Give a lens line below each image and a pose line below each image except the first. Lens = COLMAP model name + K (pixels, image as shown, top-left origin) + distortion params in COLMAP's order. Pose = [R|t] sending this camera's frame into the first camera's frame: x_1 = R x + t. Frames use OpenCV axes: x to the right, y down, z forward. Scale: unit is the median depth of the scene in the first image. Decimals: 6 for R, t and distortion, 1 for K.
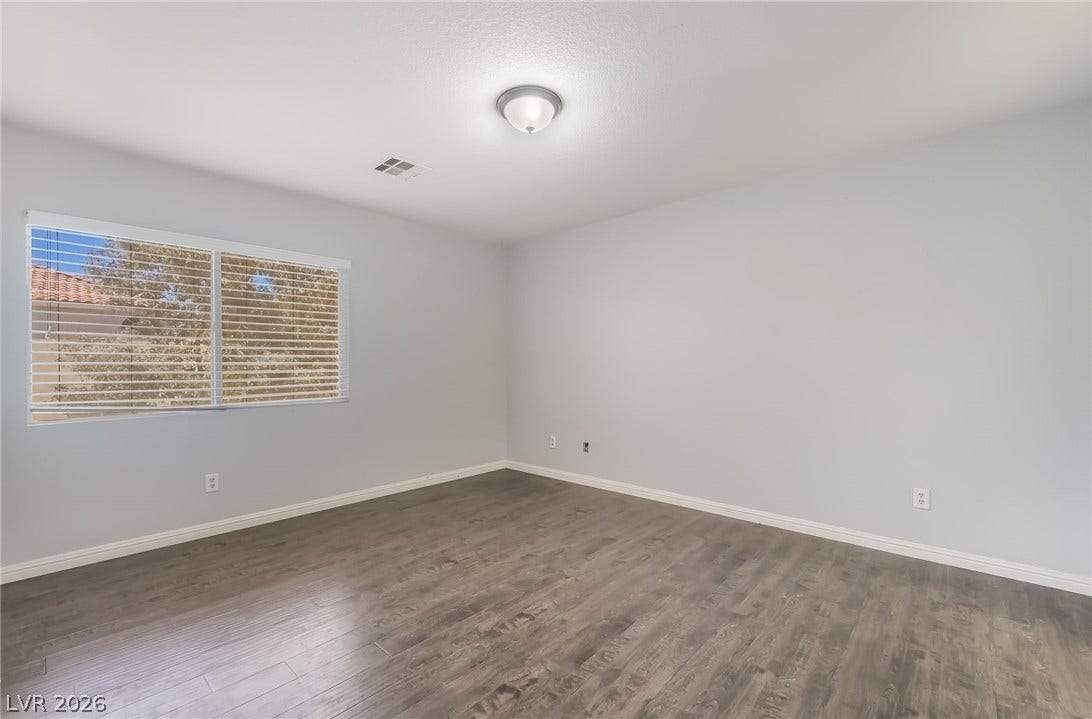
lens RADIAL K [[466.5, 0, 546.0], [0, 466.5, 359.5], [0, 0, 1]] dist [0.001245, -0.000149]
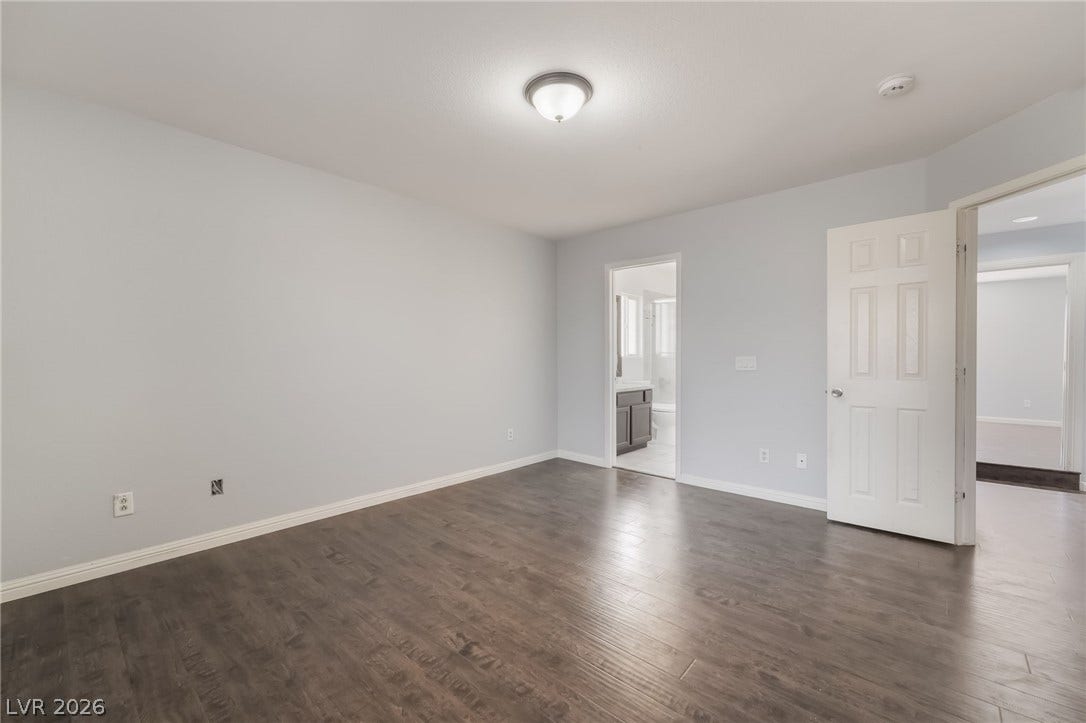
lens RADIAL K [[449.0, 0, 532.8], [0, 449.0, 366.8], [0, 0, 1]] dist [-0.004016, -0.000239]
pose [[-0.017014, -0.019919, 0.999657, -0.821649], [-0.016560, 0.999670, 0.019638, 0.004441], [-0.999718, -0.016220, -0.017338, 0.887083]]
